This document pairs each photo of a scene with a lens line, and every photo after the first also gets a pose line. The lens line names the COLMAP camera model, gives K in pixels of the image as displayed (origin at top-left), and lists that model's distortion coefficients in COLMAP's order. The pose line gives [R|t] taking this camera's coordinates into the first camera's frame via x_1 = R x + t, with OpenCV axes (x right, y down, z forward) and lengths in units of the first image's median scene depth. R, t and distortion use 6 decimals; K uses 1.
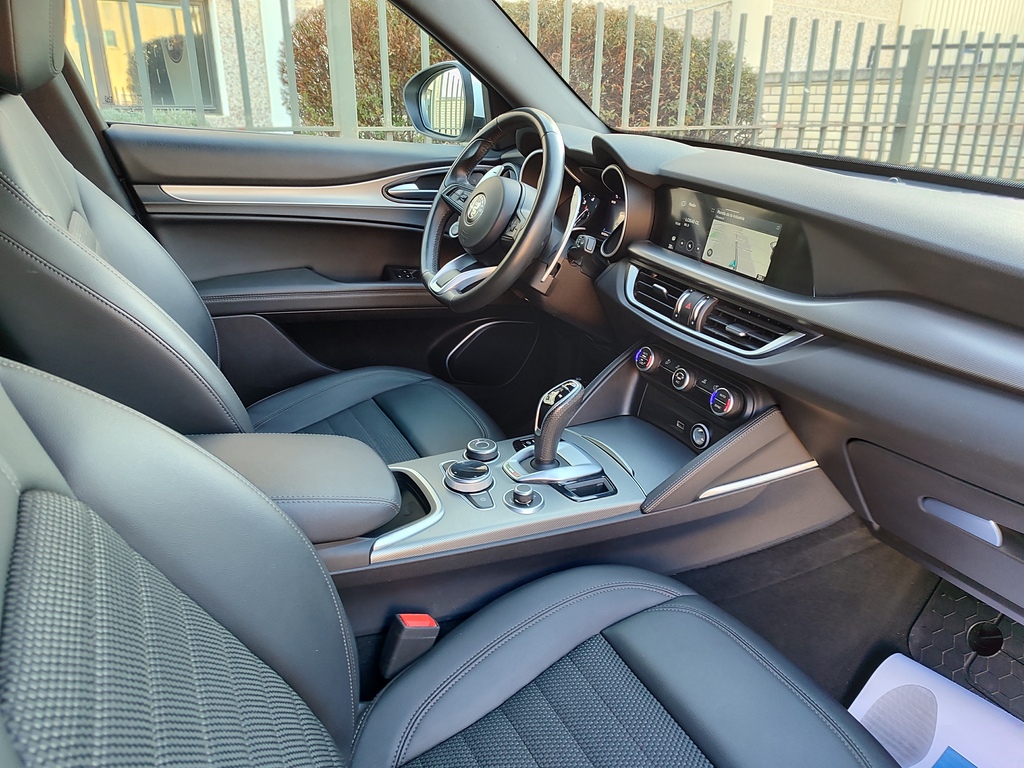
lens RADIAL K [[754.2, 0, 512.0], [0, 754.2, 384.0], [0, 0, 1]] dist [0.014427, -0.007580]
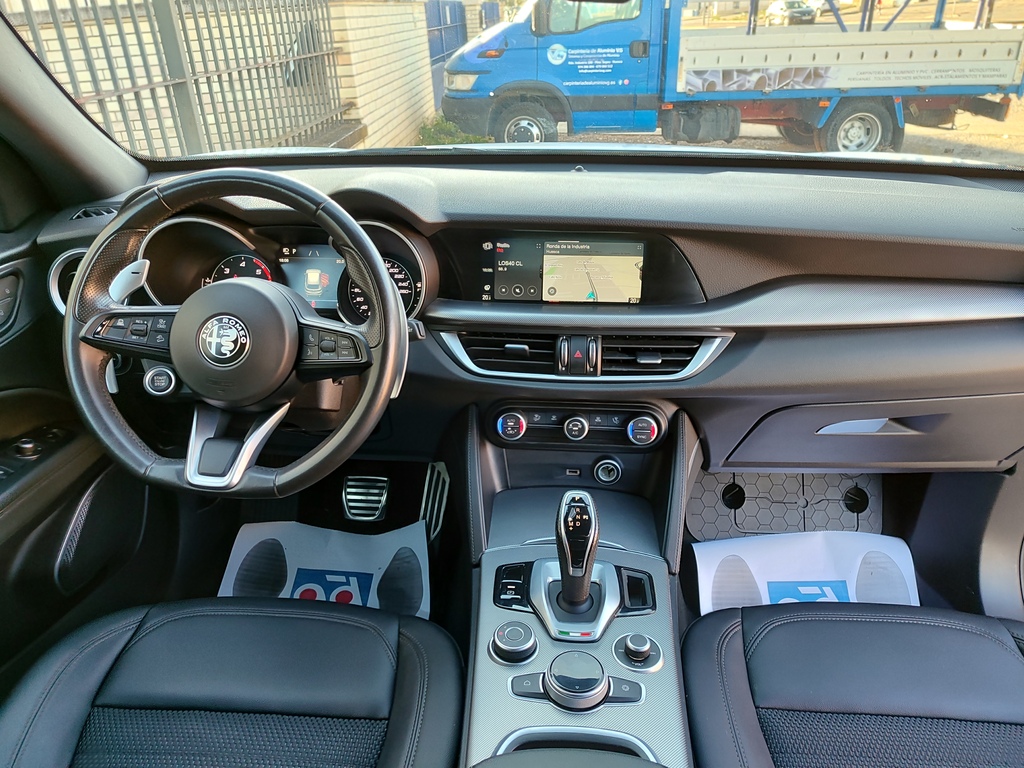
lens RADIAL K [[687.8, 0, 461.0], [0, 687.8, 382.3], [0, 0, 1]] dist [0.066807, -0.001192]
pose [[0.511884, -0.430842, 0.743202, -0.459235], [0.356118, 0.893726, 0.272825, -0.343572], [-0.781764, 0.125013, 0.610915, 0.599098]]
